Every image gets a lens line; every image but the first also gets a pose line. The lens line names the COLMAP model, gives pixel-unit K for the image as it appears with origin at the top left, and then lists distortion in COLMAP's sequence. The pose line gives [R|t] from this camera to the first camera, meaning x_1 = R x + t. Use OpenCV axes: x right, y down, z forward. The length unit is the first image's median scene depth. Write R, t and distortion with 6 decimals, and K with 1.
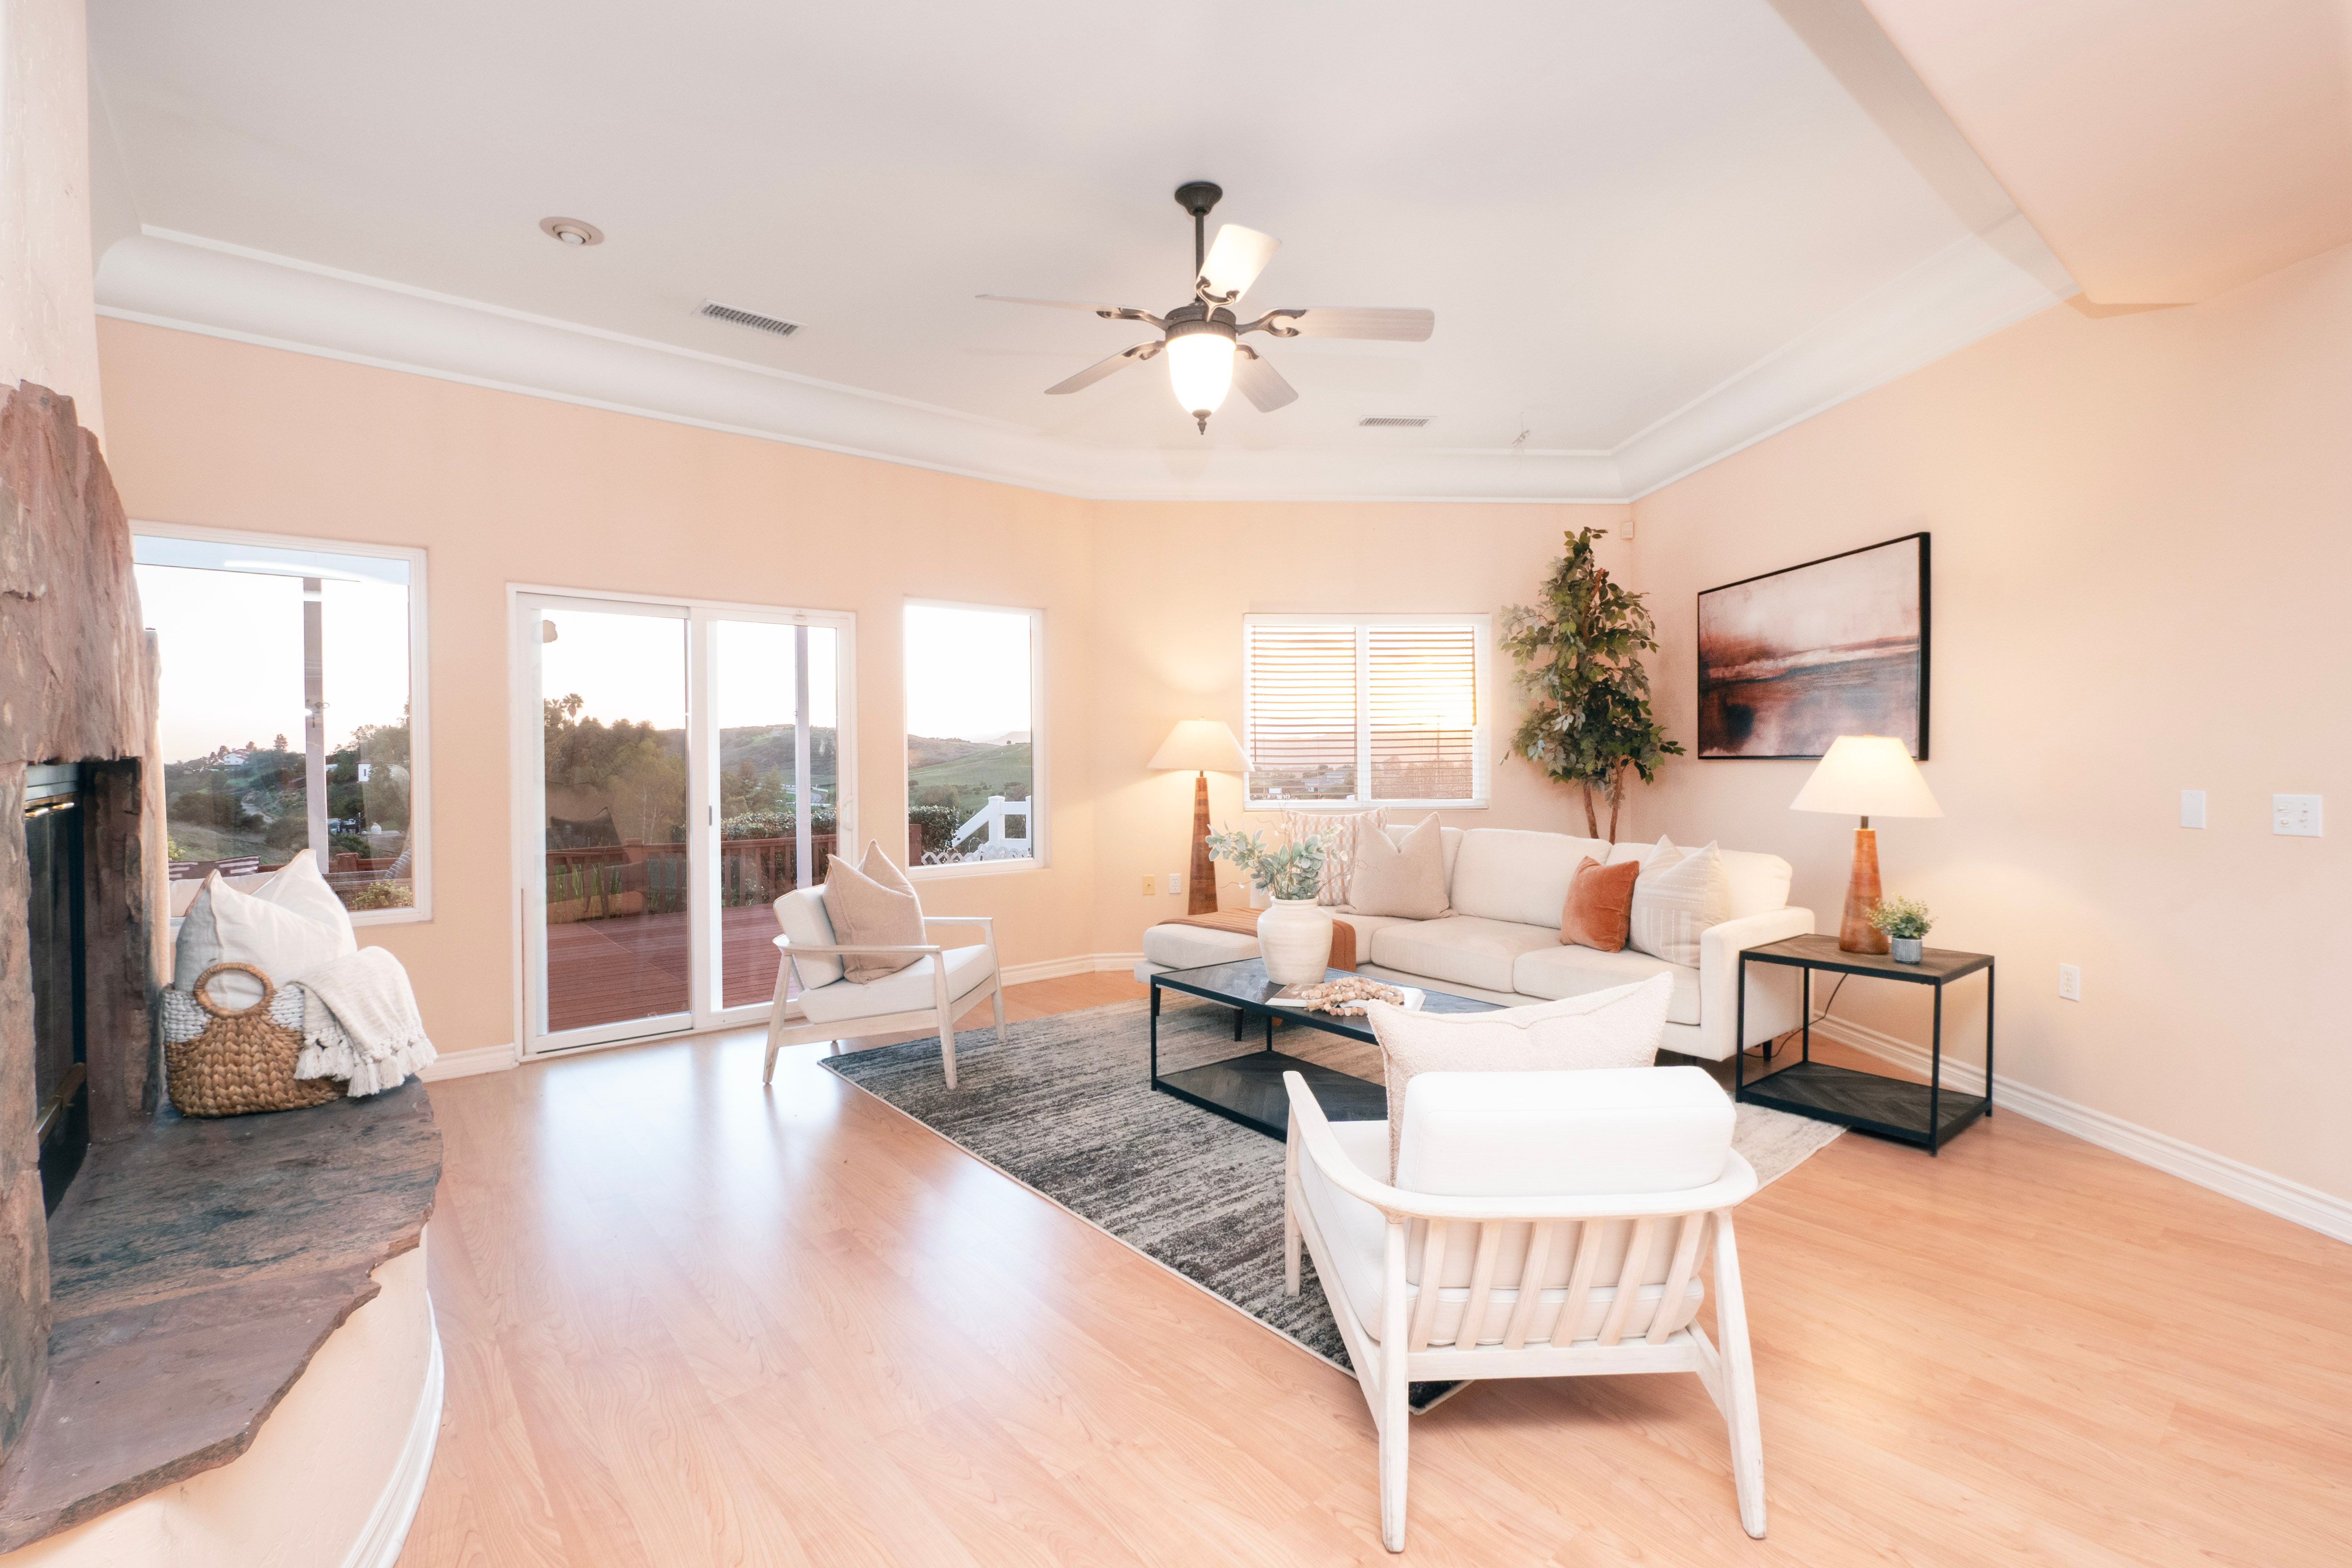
lens RADIAL K [[1053.5, 0, 1182.8], [0, 1053.5, 780.4], [0, 0, 1]] dist [0.000990, -0.000037]
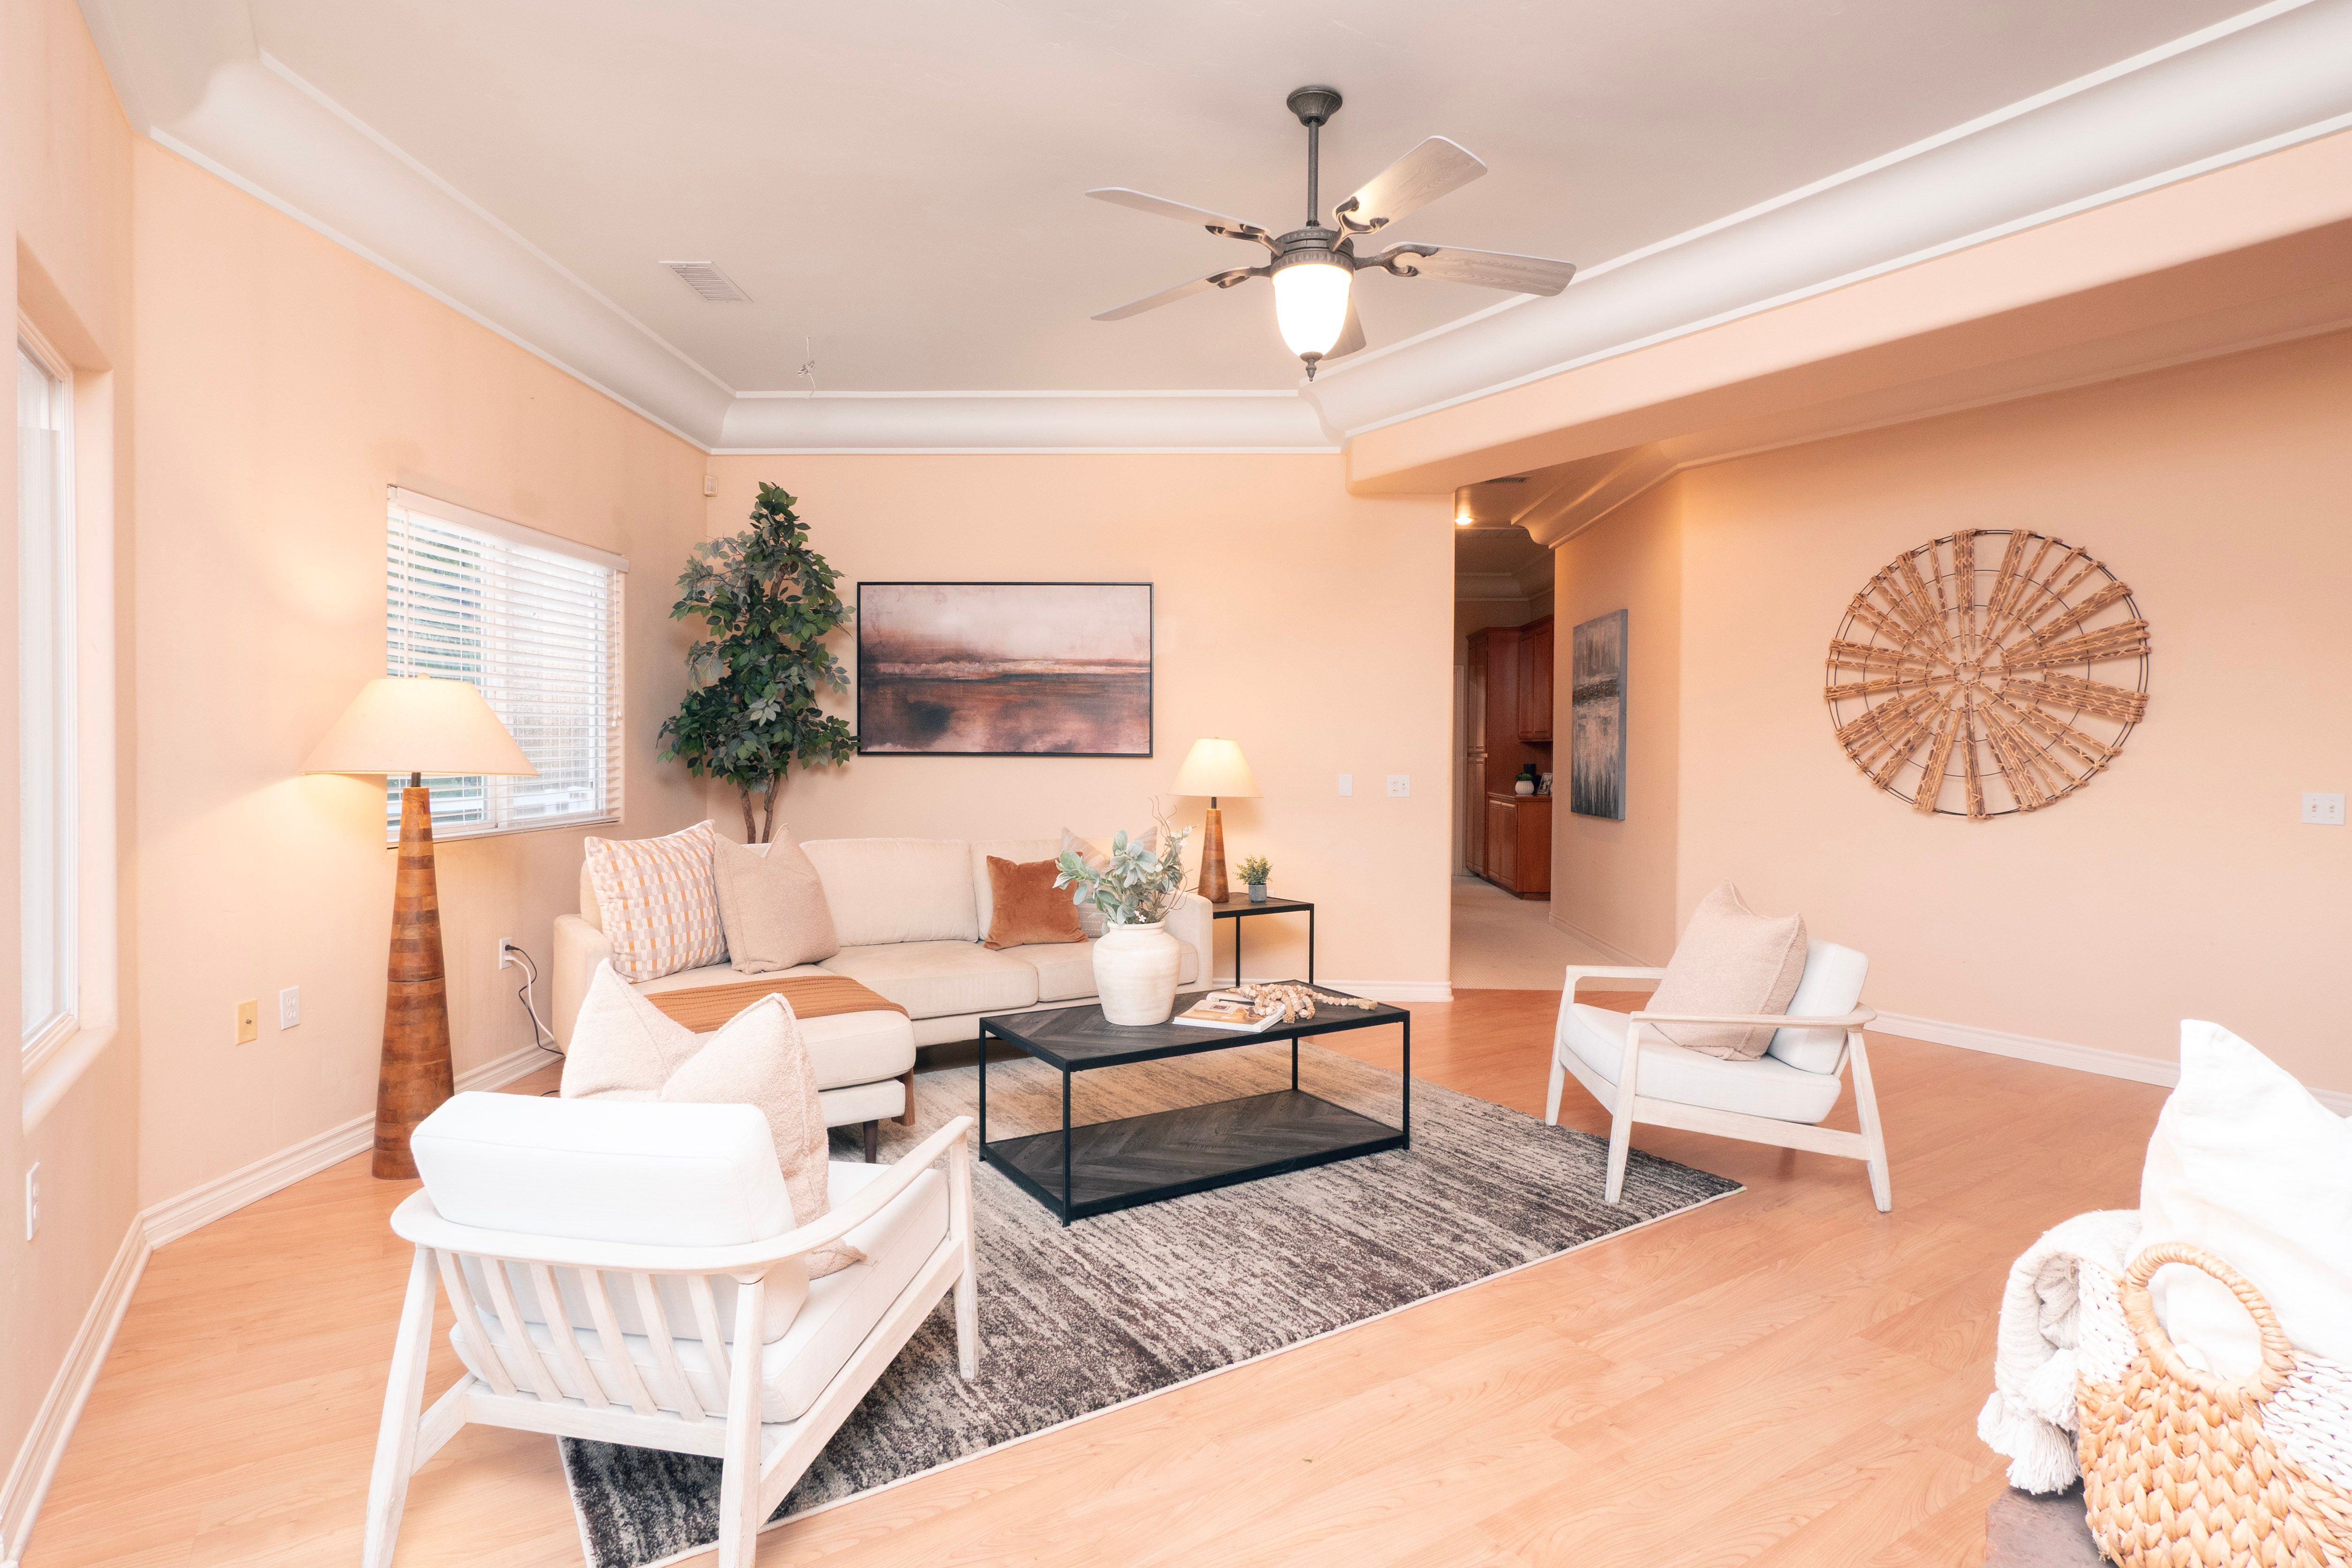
lens RADIAL K [[1197.1, 0, 1176.0], [0, 1197.1, 784.0], [0, 0, 1]] dist [-0.004054, -0.000324]
pose [[0.110364, -0.023354, 0.993617, -0.679551], [0.015808, 0.999639, 0.021740, -0.014829], [-0.993766, 0.013307, 0.110693, 0.700563]]
